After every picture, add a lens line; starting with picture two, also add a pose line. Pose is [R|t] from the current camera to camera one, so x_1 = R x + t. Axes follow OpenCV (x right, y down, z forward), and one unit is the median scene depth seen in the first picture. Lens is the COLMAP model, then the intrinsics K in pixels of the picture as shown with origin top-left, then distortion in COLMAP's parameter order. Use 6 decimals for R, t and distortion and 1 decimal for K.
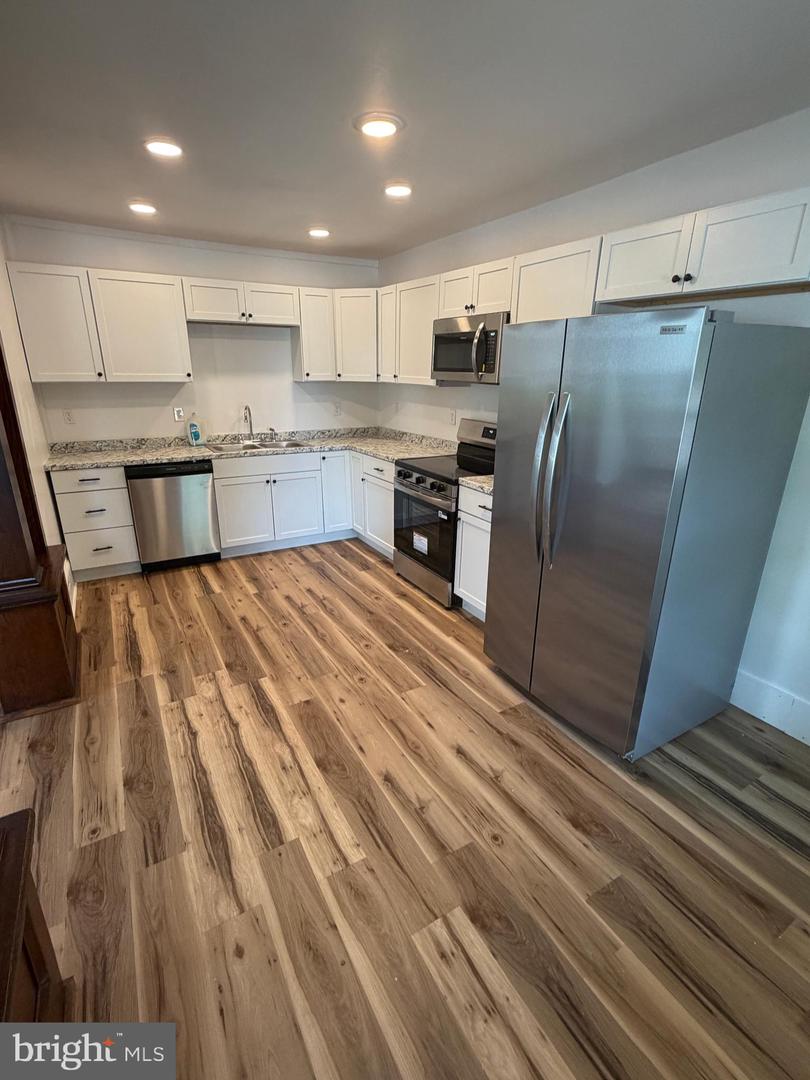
lens RADIAL K [[504.9, 0, 404.0], [0, 504.9, 543.3], [0, 0, 1]] dist [0.000006, 0.000505]
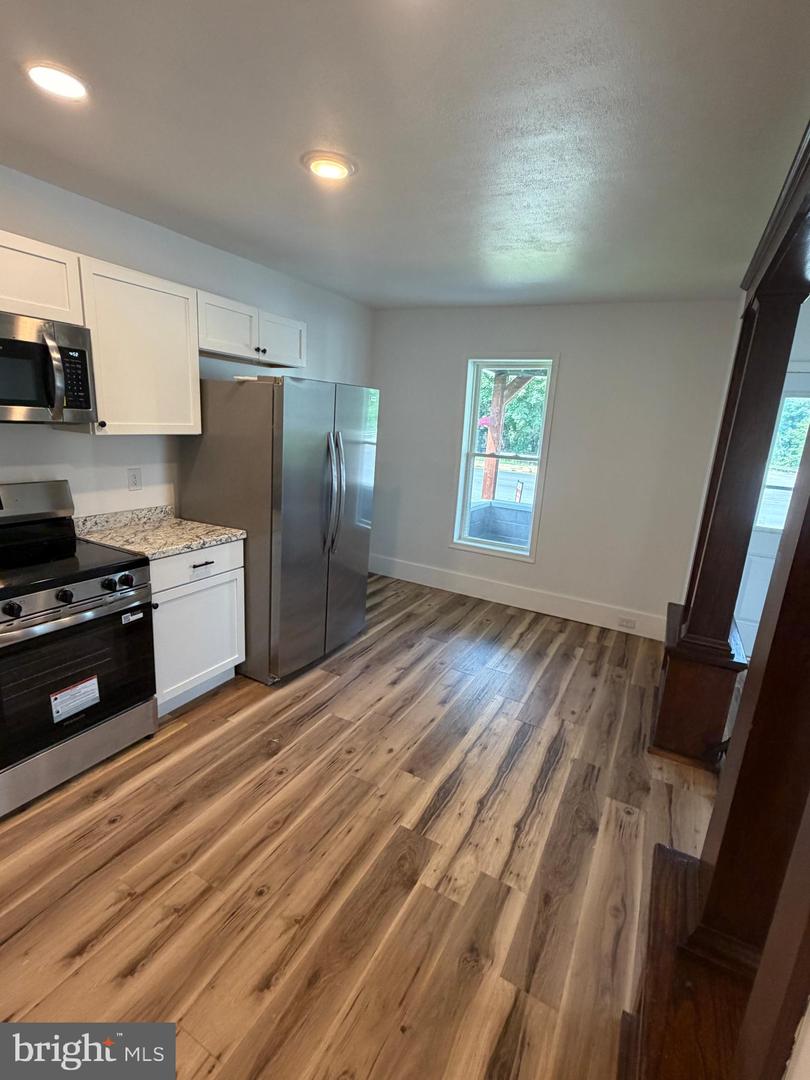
lens RADIAL K [[504.4, 0, 405.0], [0, 504.4, 540.0], [0, 0, 1]] dist [-0.002608, -0.000119]
pose [[-0.519364, -0.246509, 0.818226, -0.893123], [0.218240, 0.887478, 0.405899, -0.474013], [-0.826216, 0.389379, -0.407126, 1.291267]]
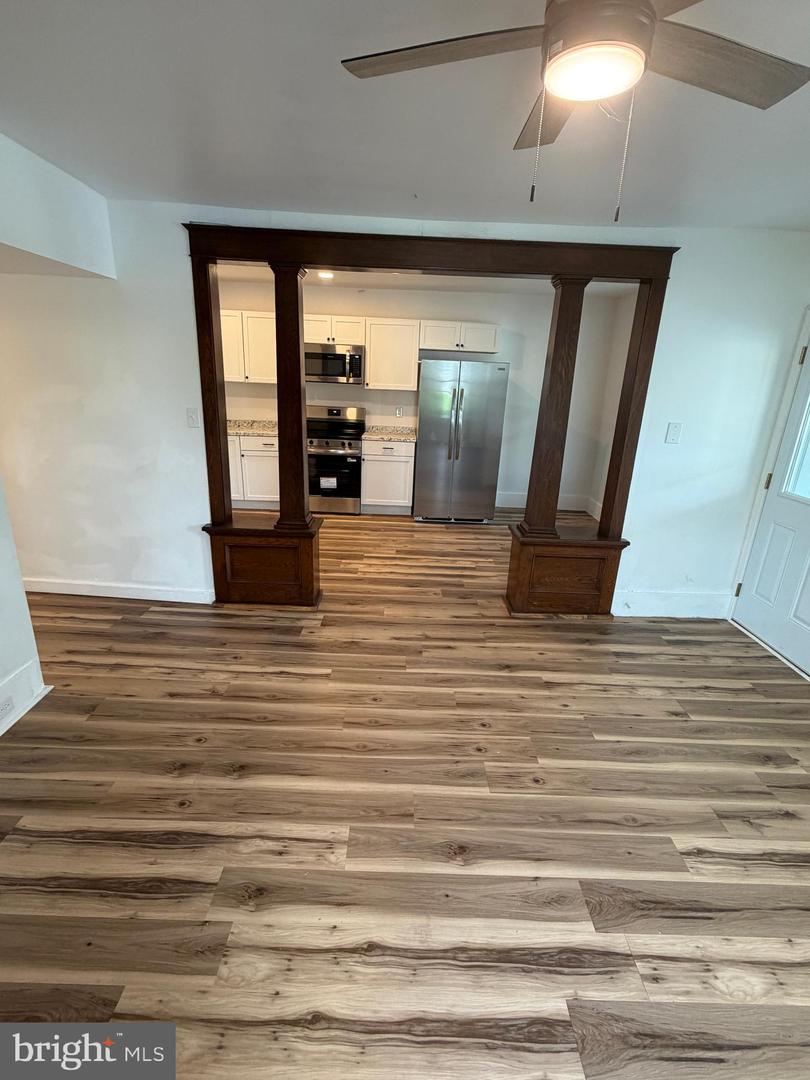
lens RADIAL K [[504.9, 0, 404.0], [0, 504.9, 543.3], [0, 0, 1]] dist [0.000006, 0.000505]
pose [[0.500582, -0.268271, 0.823072, -1.854697], [0.254339, 0.954387, 0.156386, -0.009847], [-0.827484, 0.131055, 0.545981, -0.081029]]
